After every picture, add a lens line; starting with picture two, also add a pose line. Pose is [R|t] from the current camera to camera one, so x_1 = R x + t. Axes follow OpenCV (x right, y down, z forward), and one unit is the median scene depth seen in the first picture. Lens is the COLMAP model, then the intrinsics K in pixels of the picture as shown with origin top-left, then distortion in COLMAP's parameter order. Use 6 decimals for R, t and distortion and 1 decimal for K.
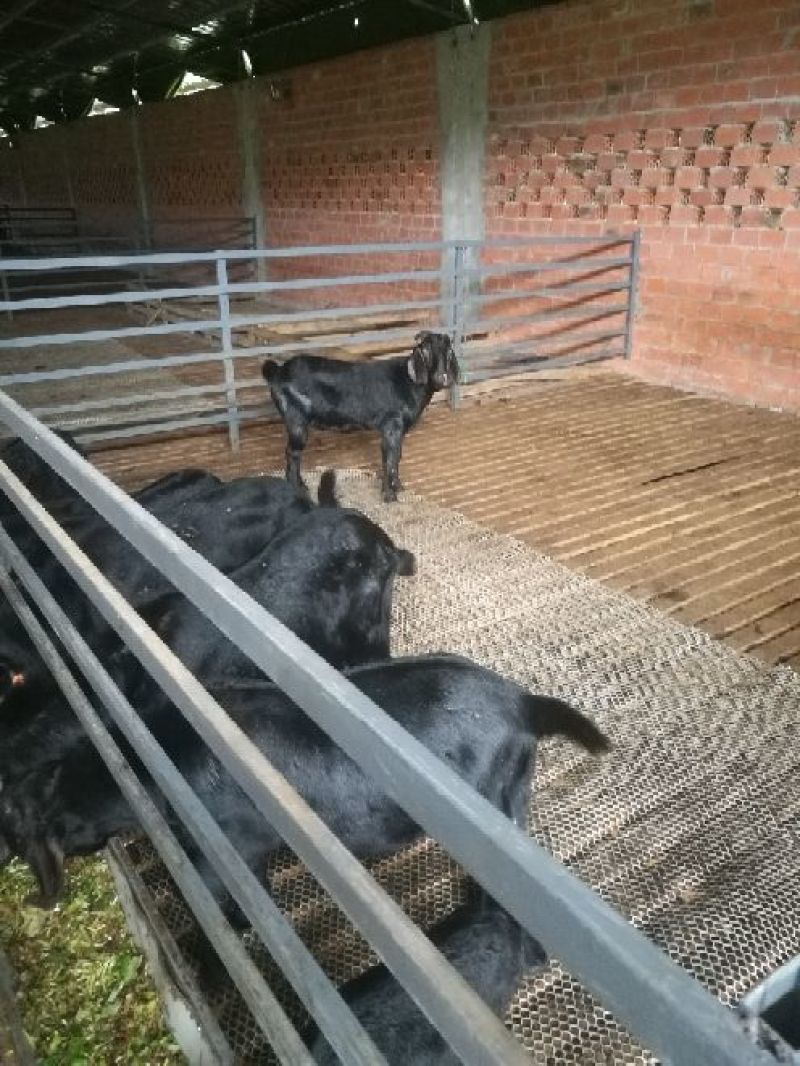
lens RADIAL K [[811.6, 0, 395.3], [0, 811.6, 531.1], [0, 0, 1]] dist [0.002569, 0.033820]
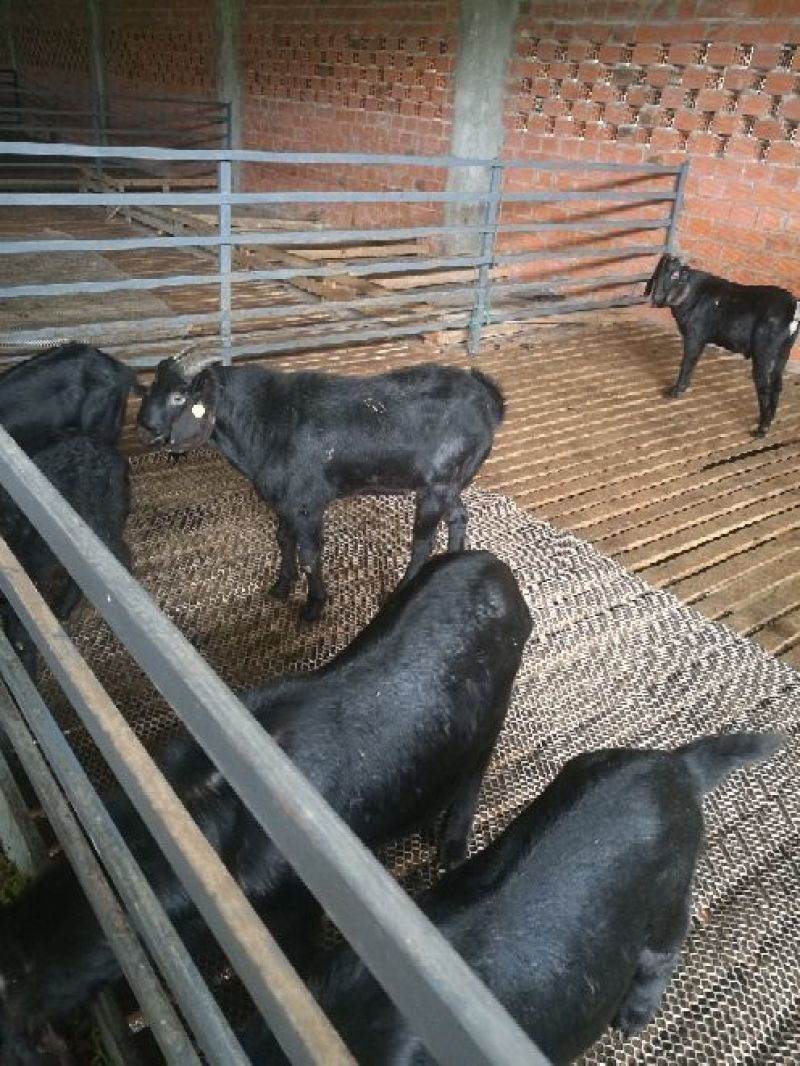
lens RADIAL K [[811.6, 0, 399.9], [0, 811.6, 532.9], [0, 0, 1]] dist [0.002569, 0.033820]
pose [[0.996226, 0.046529, 0.073268, -0.057418], [-0.054212, 0.992820, 0.106625, -0.042585], [-0.067781, -0.110195, 0.991596, 0.089540]]
